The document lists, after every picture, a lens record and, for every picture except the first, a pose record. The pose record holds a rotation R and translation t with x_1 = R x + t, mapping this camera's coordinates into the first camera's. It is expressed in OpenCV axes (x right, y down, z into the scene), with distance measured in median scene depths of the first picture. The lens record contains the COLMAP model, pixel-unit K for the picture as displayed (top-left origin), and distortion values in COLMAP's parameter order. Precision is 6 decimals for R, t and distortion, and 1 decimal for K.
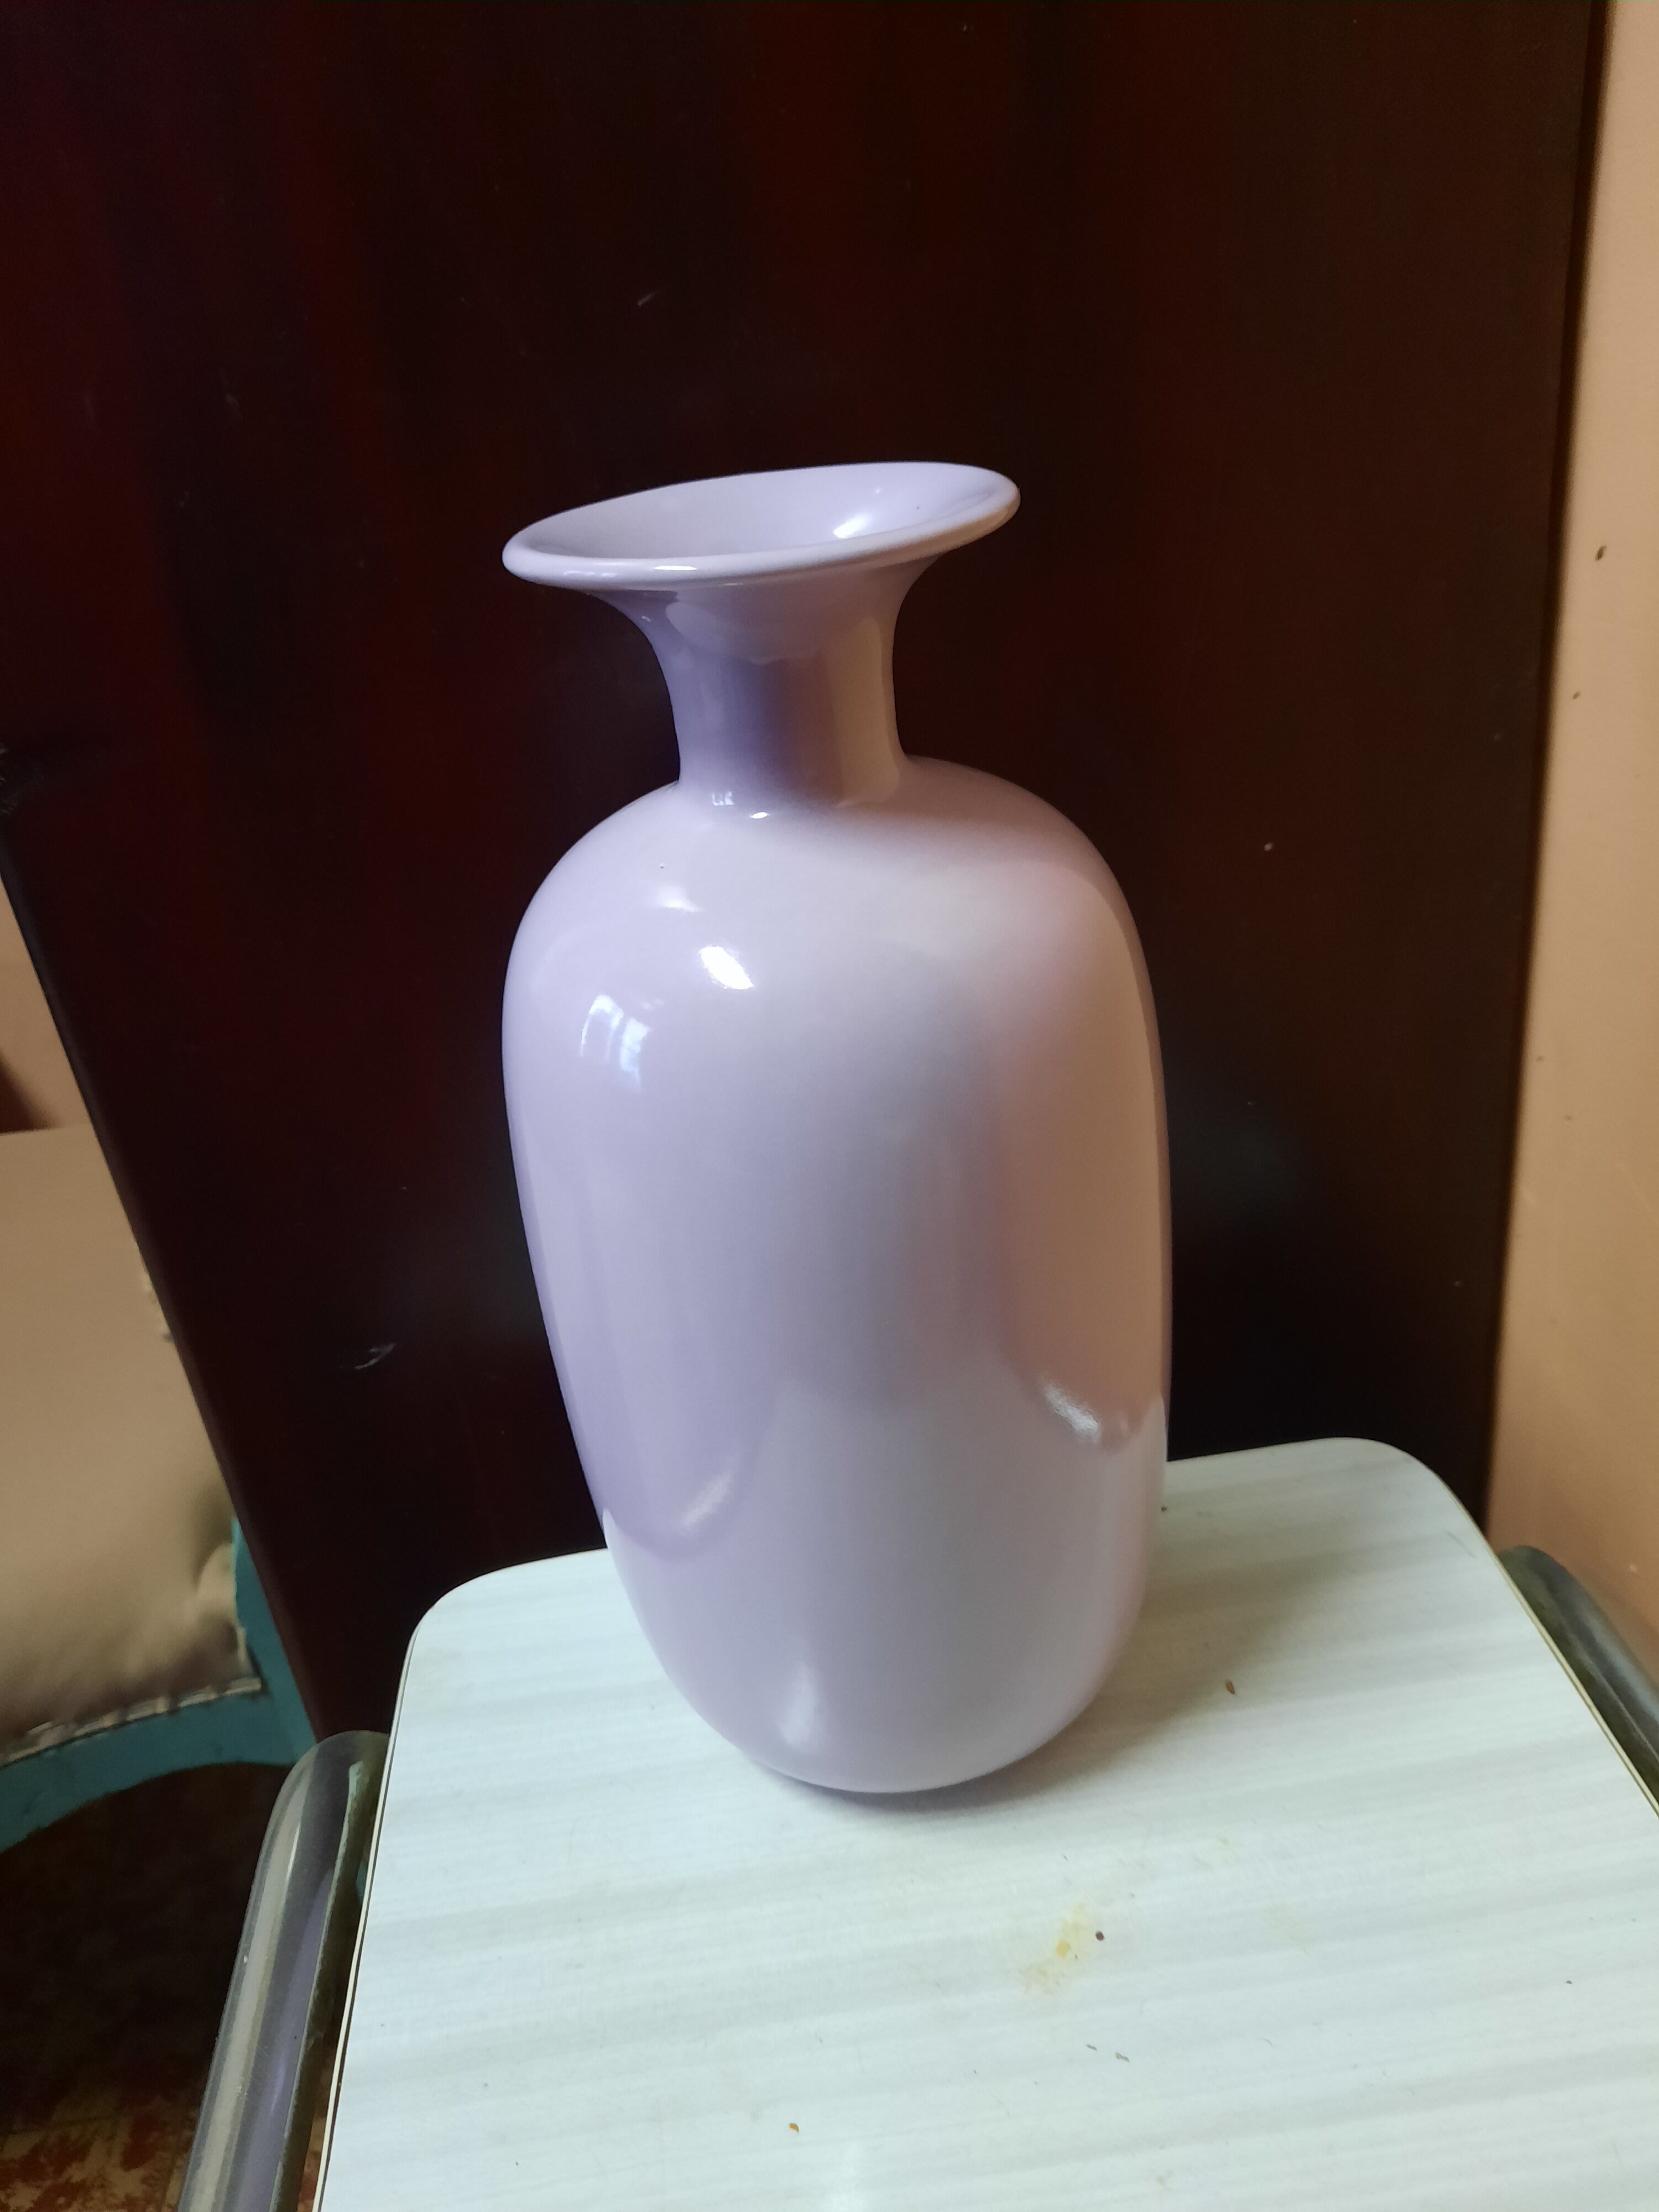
lens RADIAL K [[1763.9, 0, 837.7], [0, 1763.9, 1118.6], [0, 0, 1]] dist [-0.000507, 0.002091]
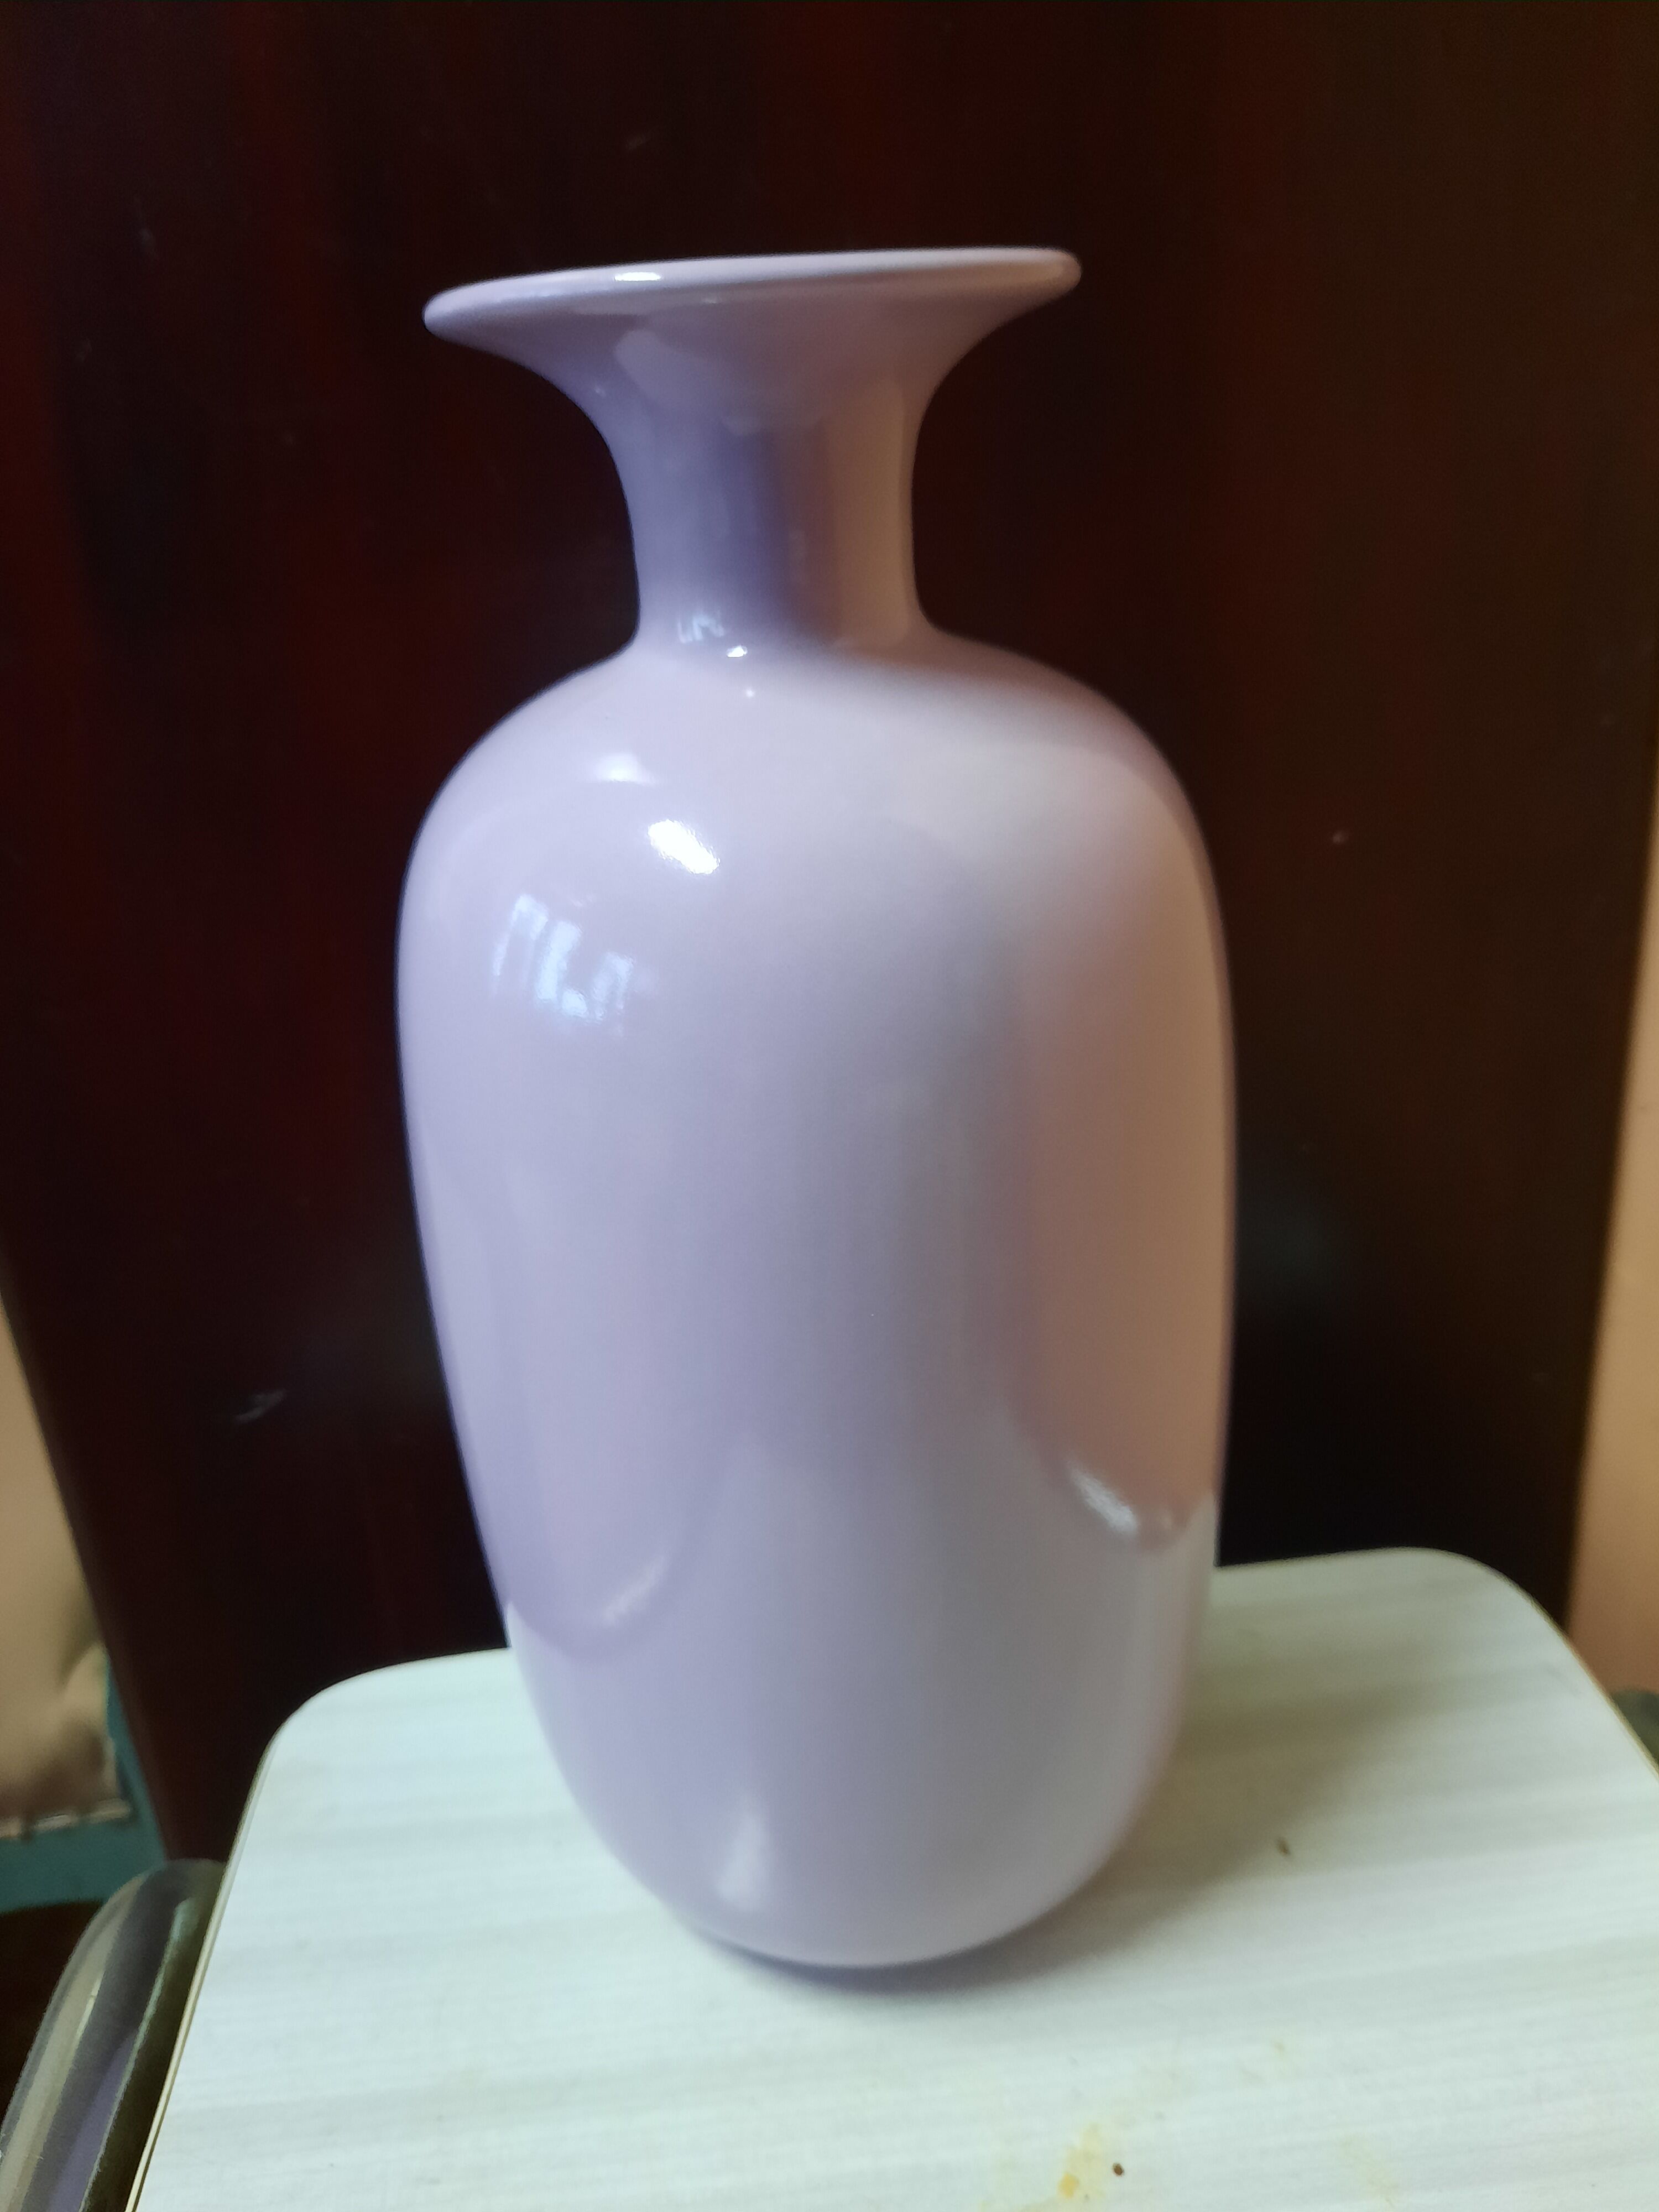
lens RADIAL K [[1787.9, 0, 829.5], [0, 1787.9, 1106.0], [0, 0, 1]] dist [-0.021895, 0.004083]
pose [[0.999112, 0.042127, 0.000347, 0.004319], [-0.041928, 0.995127, -0.089242, 0.075855], [-0.004105, 0.089148, 0.996010, 0.186975]]
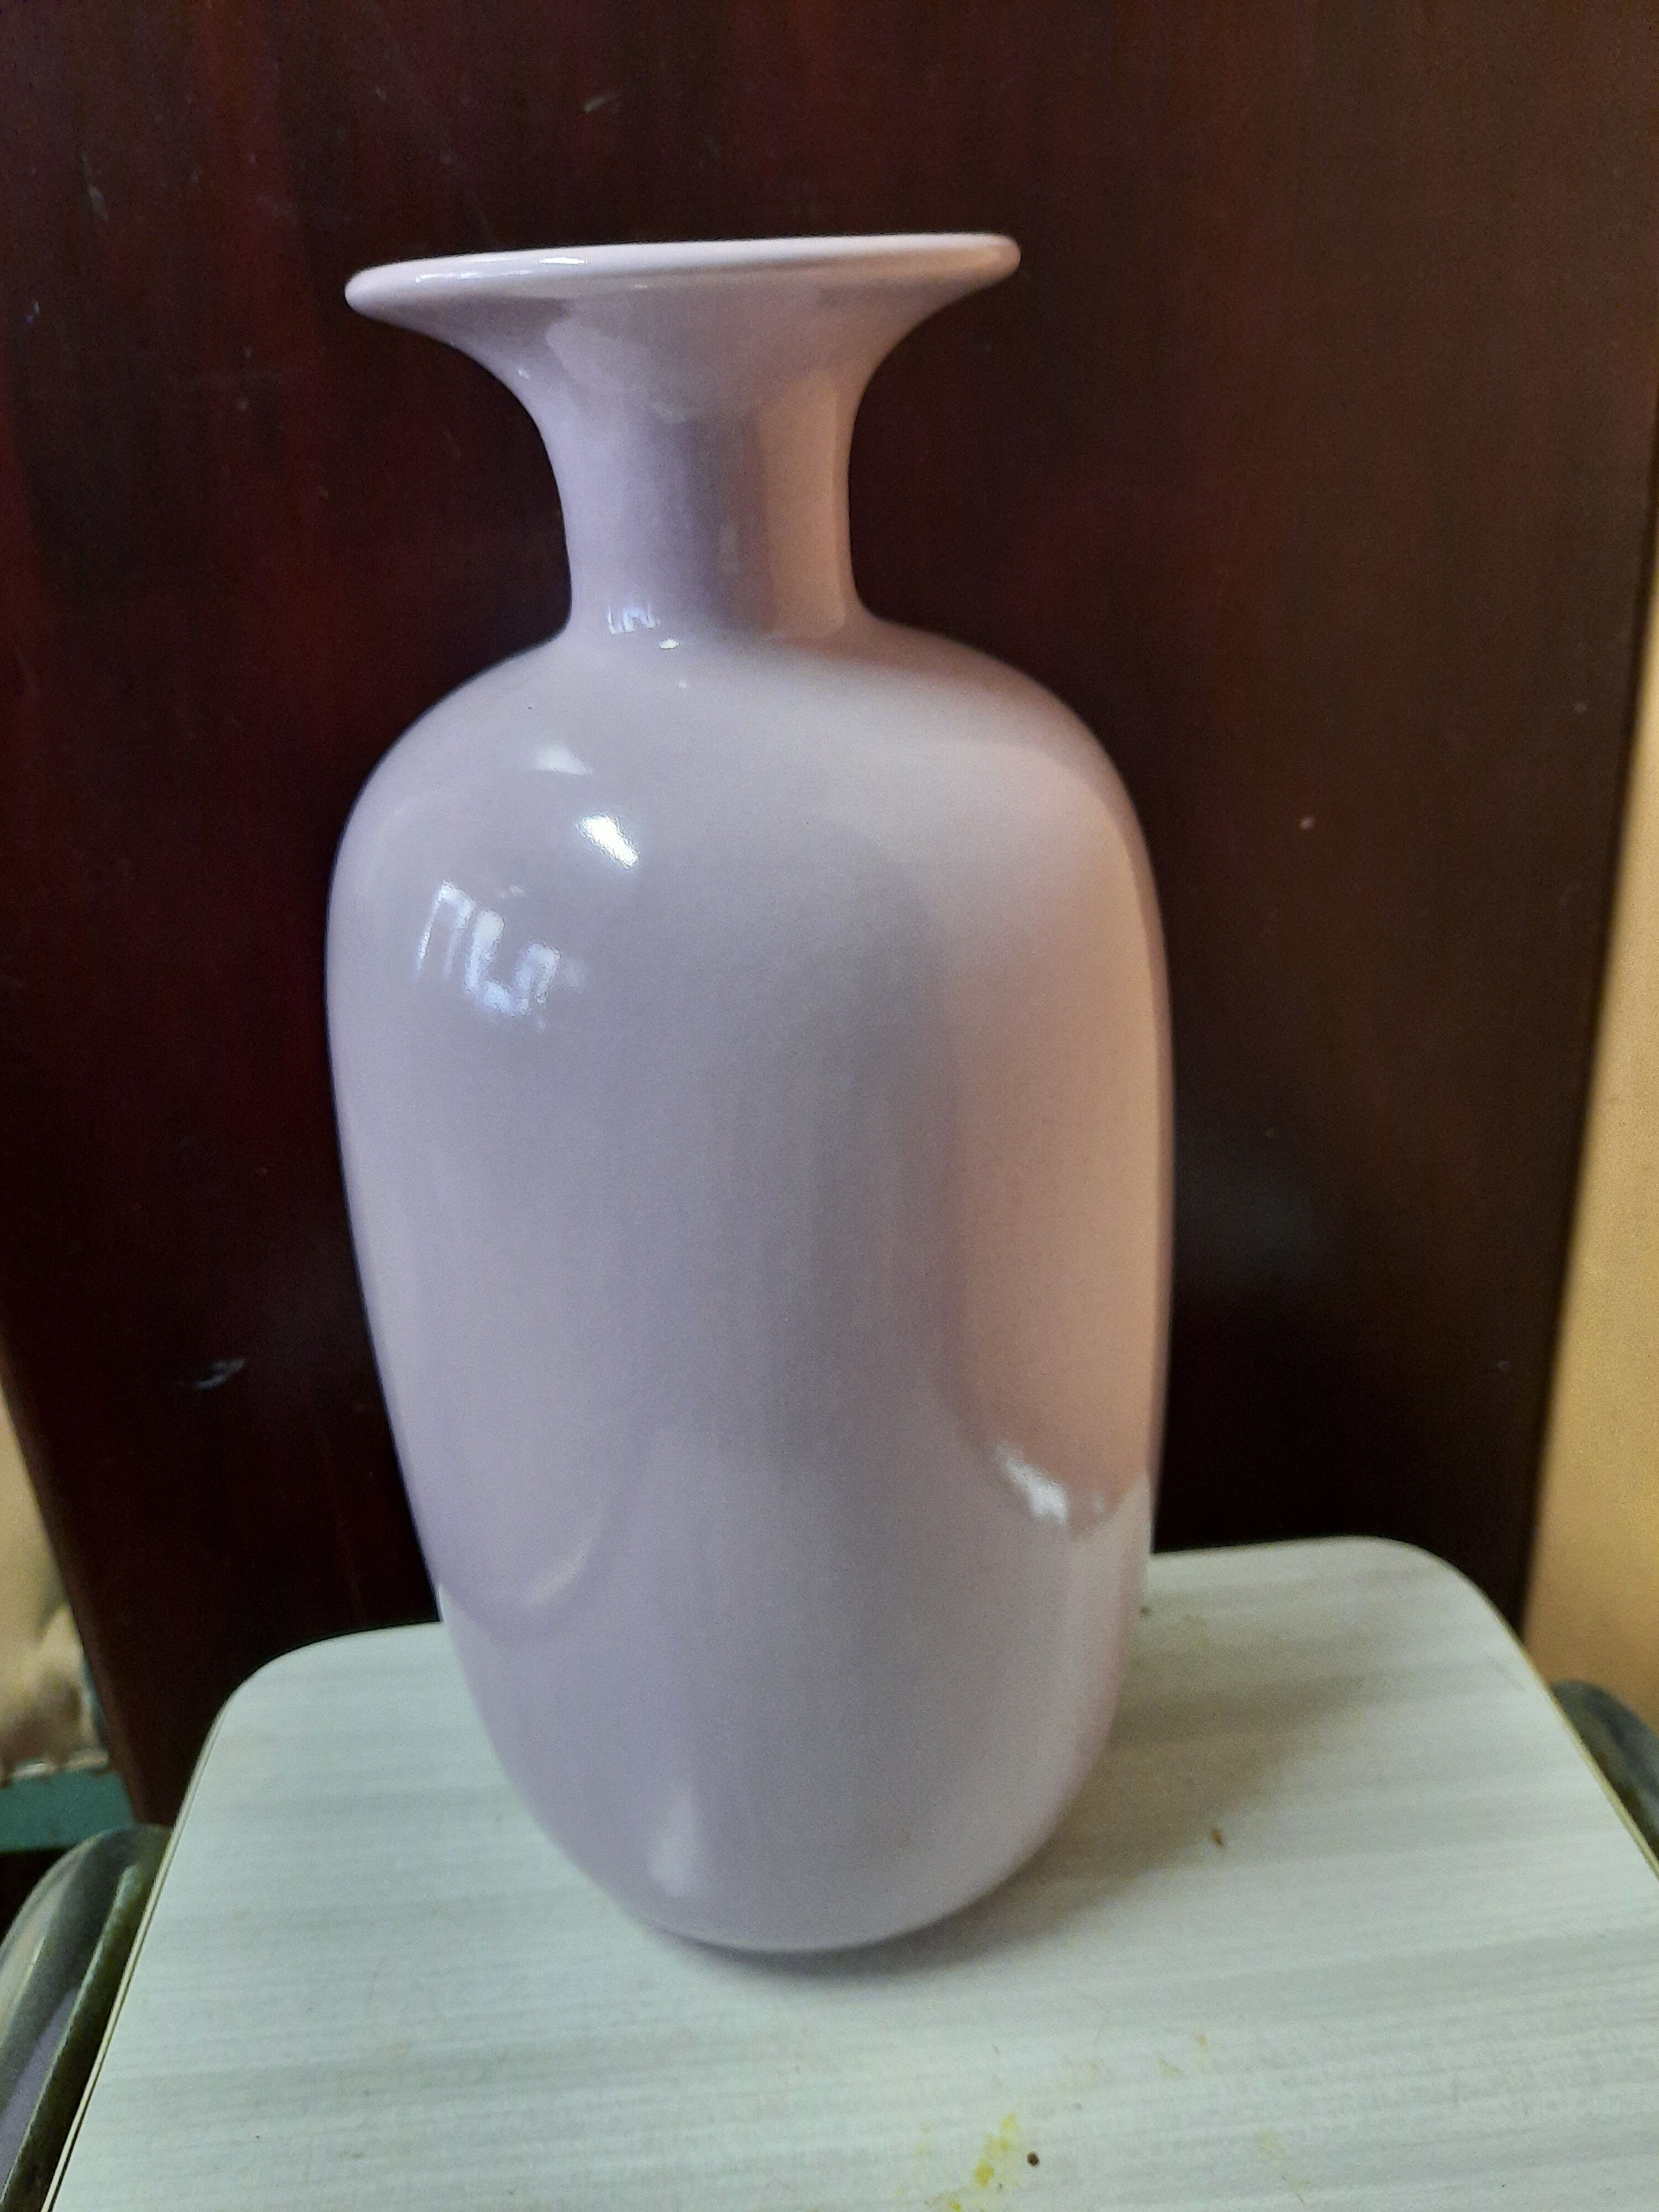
lens RADIAL K [[1787.9, 0, 829.5], [0, 1787.9, 1106.0], [0, 0, 1]] dist [-0.021895, 0.004083]
pose [[0.998331, 0.057397, -0.006416, 0.036777], [-0.057678, 0.996560, -0.059513, 0.054742], [0.002978, 0.059783, 0.998207, 0.191436]]
